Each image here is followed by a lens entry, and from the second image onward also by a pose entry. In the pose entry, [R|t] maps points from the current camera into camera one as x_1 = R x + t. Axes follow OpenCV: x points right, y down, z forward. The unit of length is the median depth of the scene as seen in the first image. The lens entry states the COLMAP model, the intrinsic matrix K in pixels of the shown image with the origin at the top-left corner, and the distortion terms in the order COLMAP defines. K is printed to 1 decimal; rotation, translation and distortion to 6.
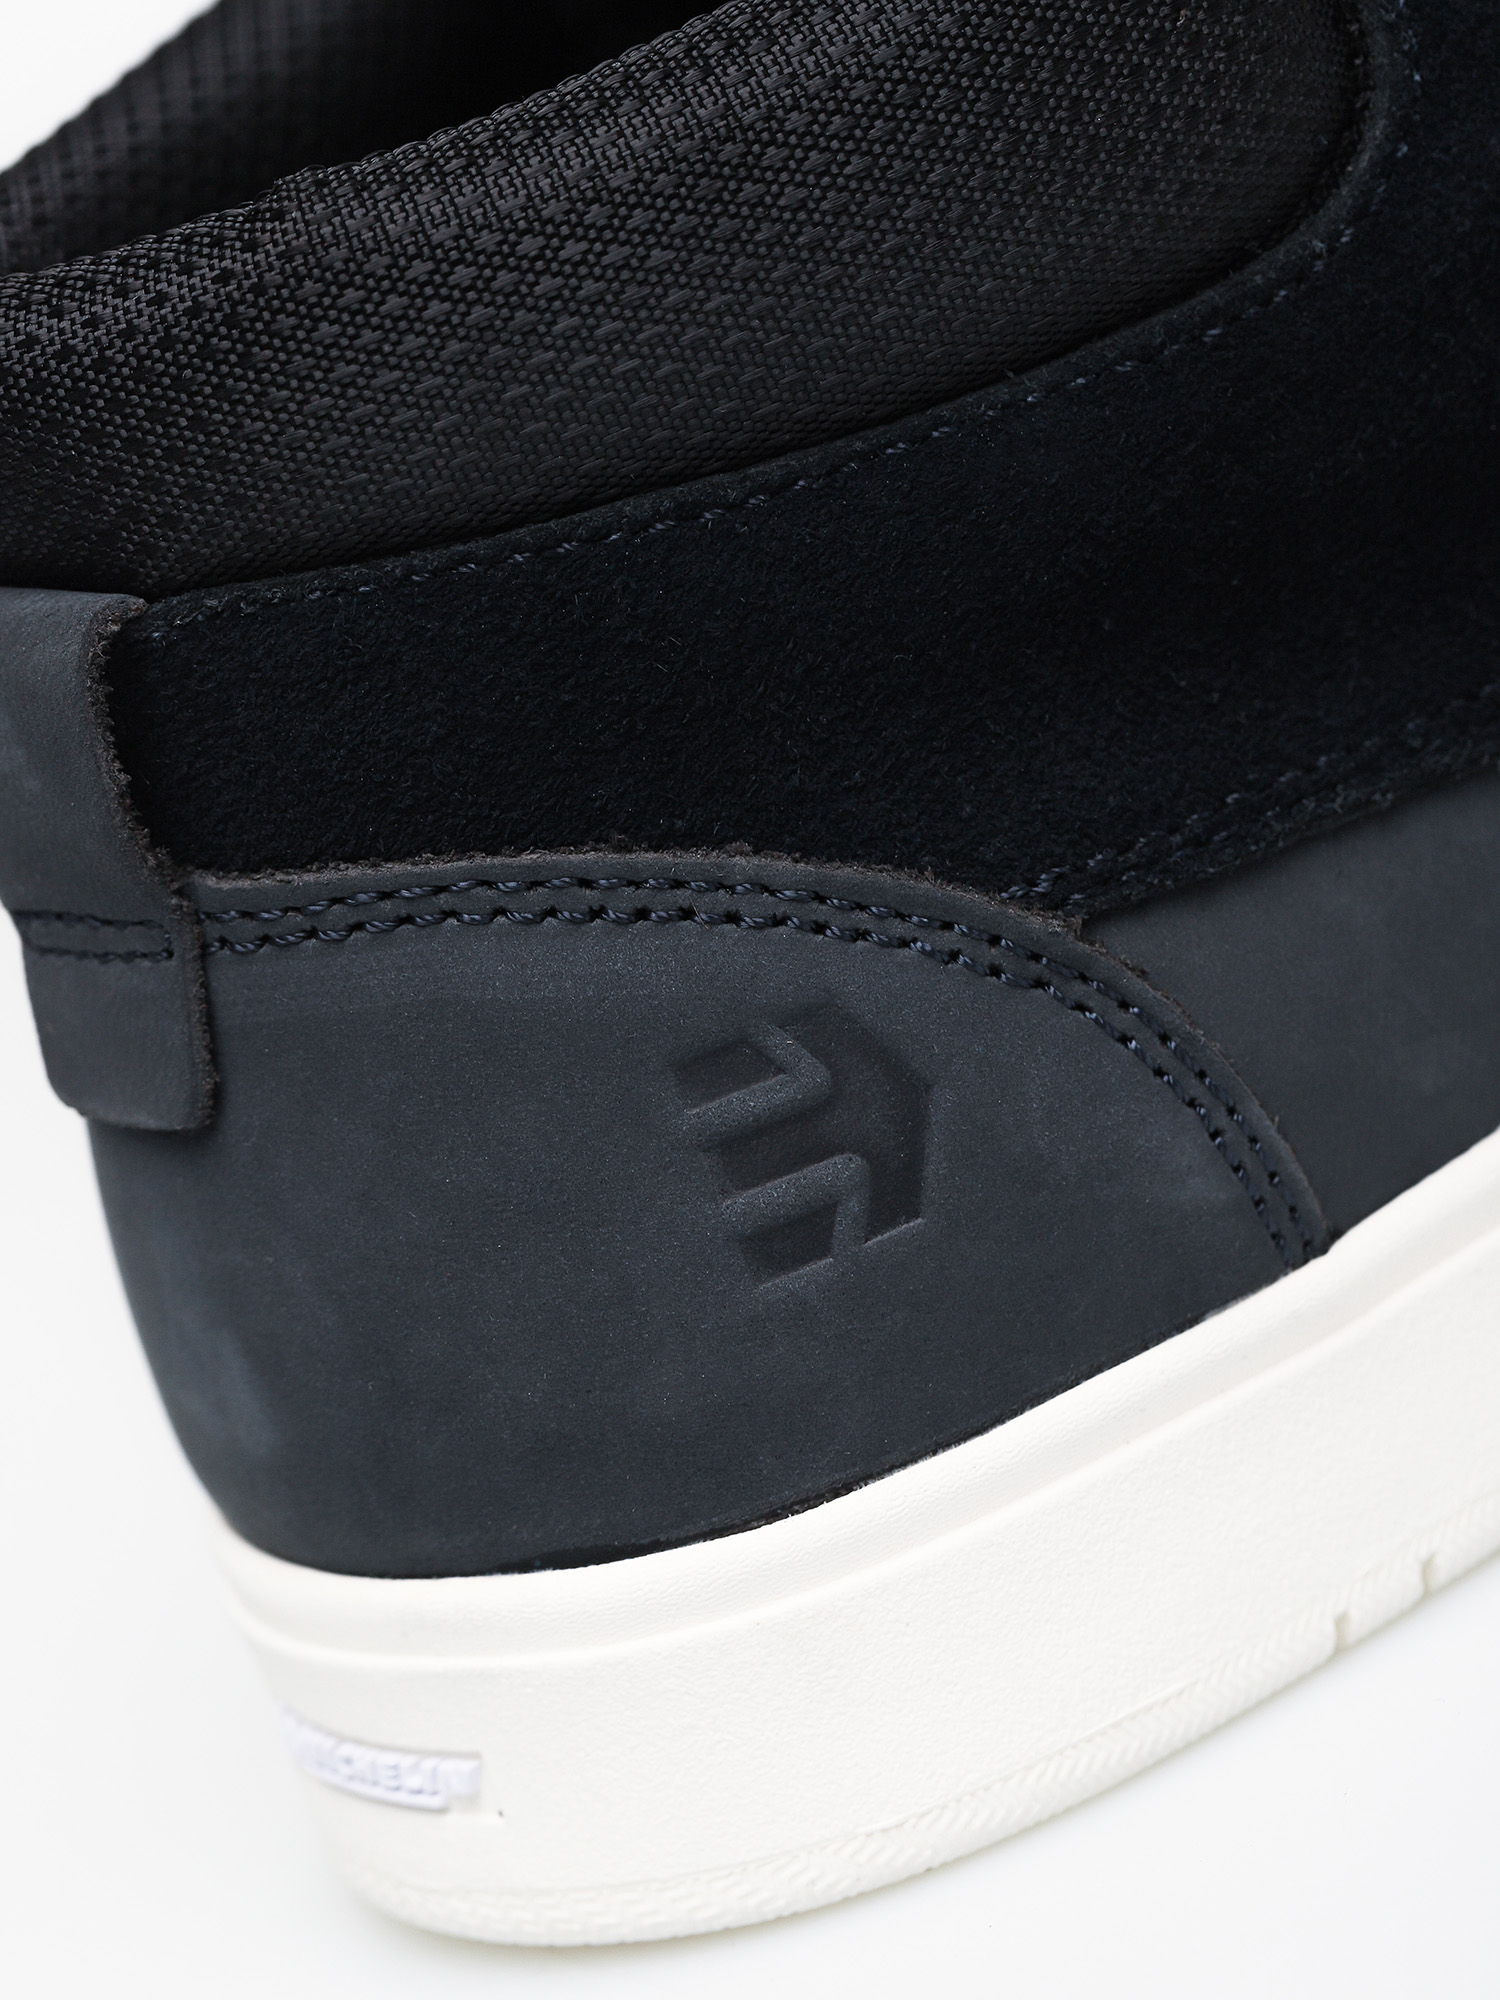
lens RADIAL K [[5642.0, 0, 749.4], [0, 5642.0, 998.8], [0, 0, 1]] dist [-0.019699, 0.000000]
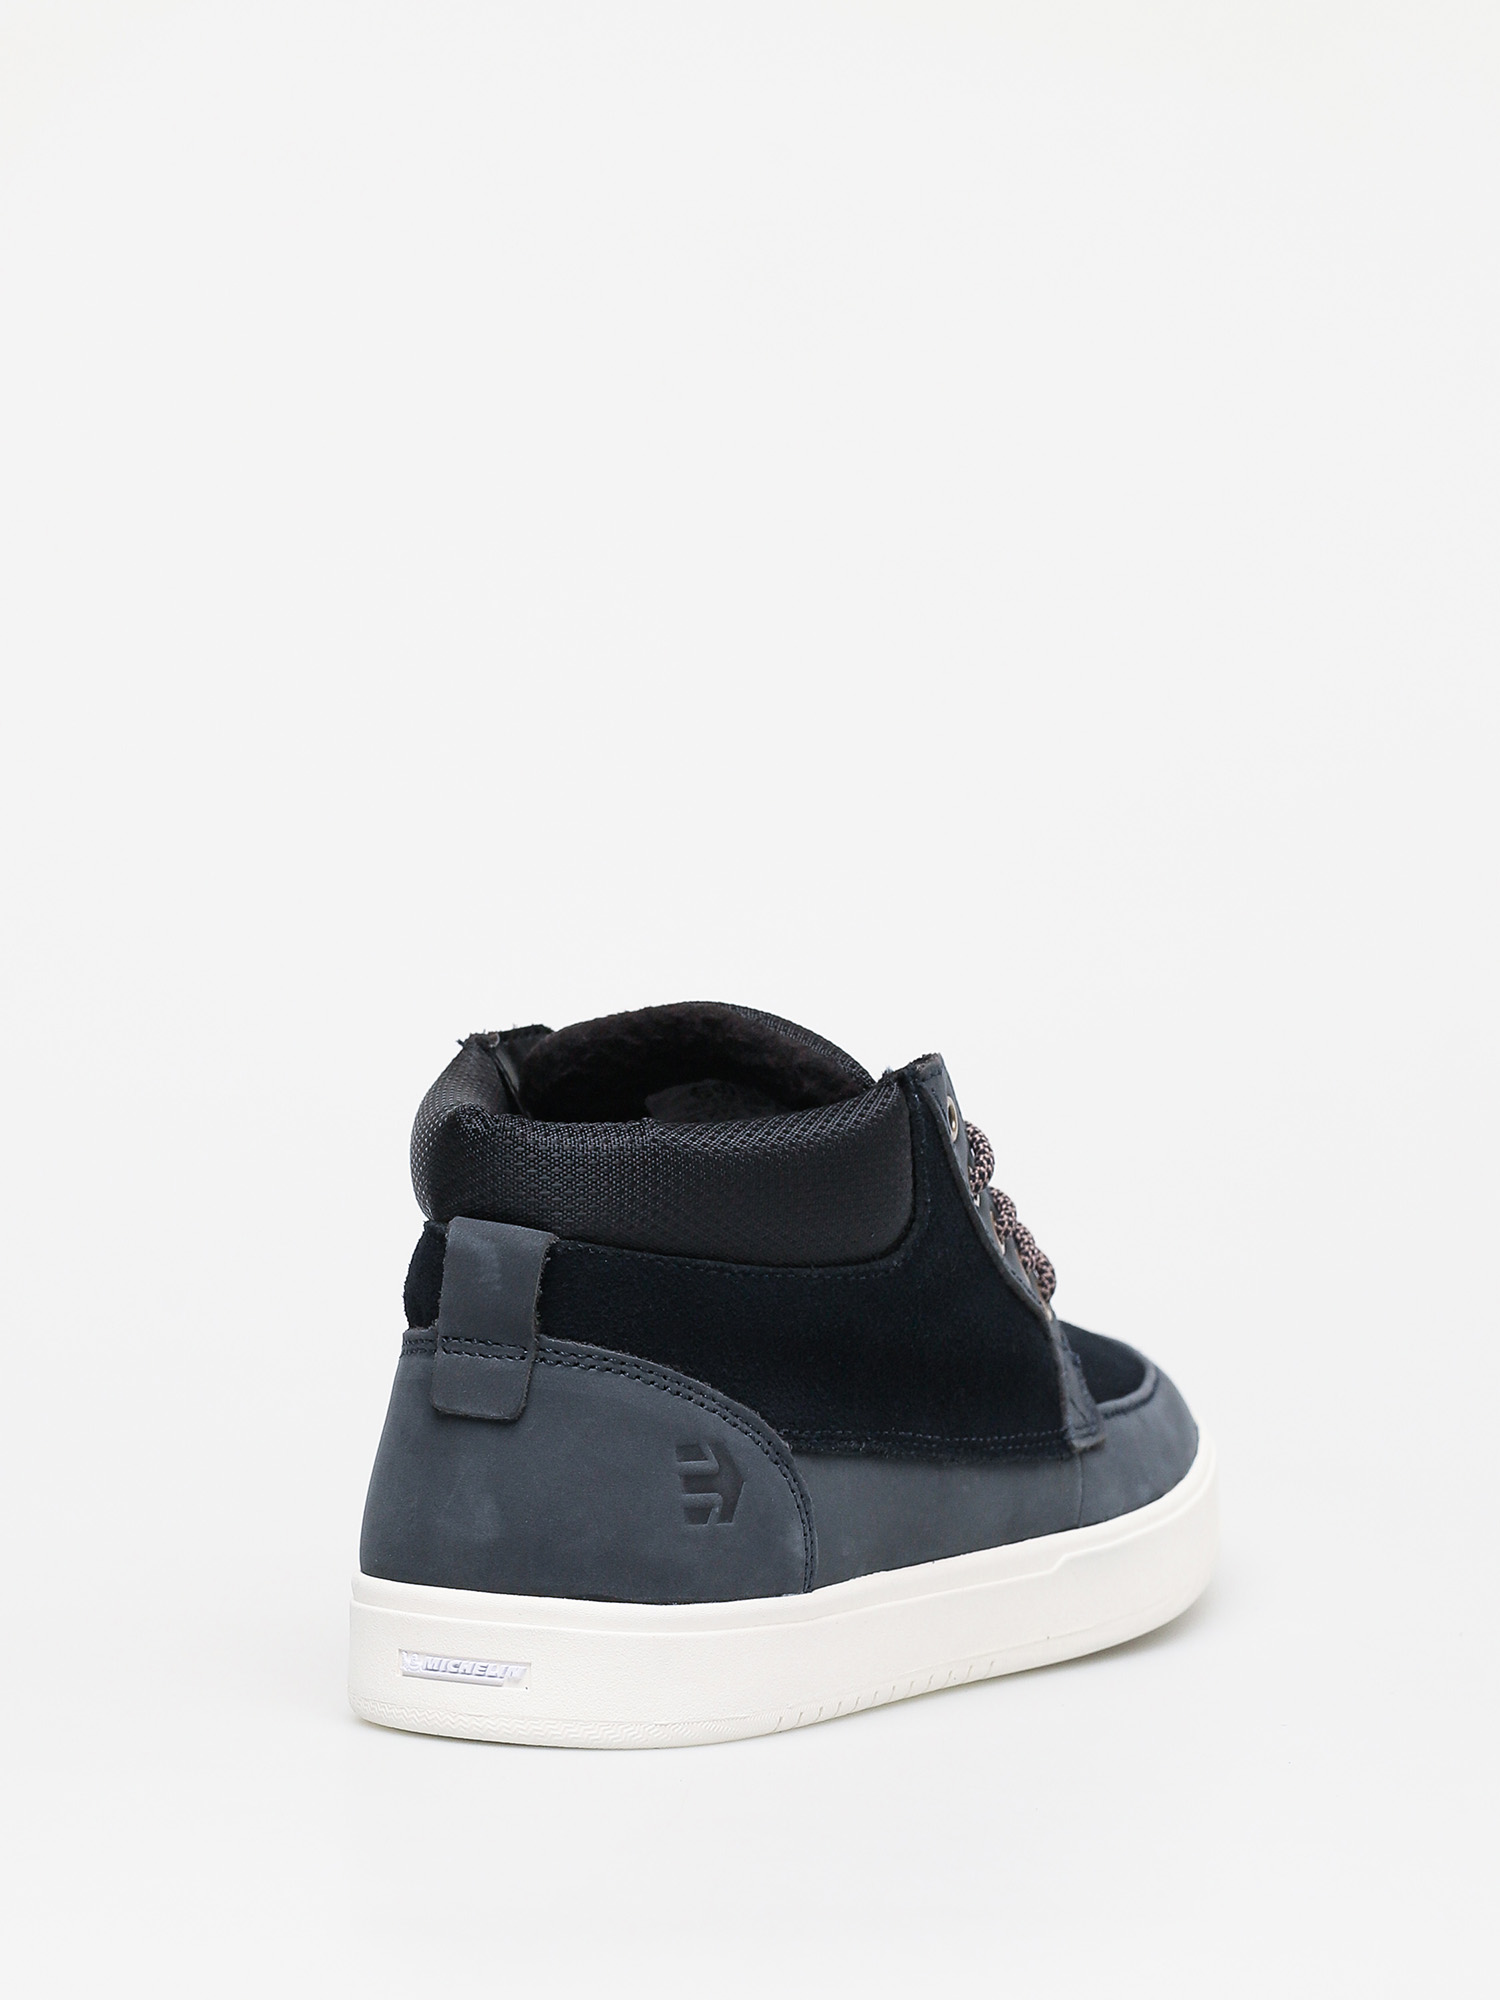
lens RADIAL K [[5642.0, 0, 750.2], [0, 5642.0, 1000.4], [0, 0, 1]] dist [-0.019699, 0.000000]
pose [[0.891262, 0.330085, 0.310960, -0.961151], [-0.242990, 0.926567, -0.287105, 0.625889], [-0.382894, 0.180325, 0.906021, -1.702626]]
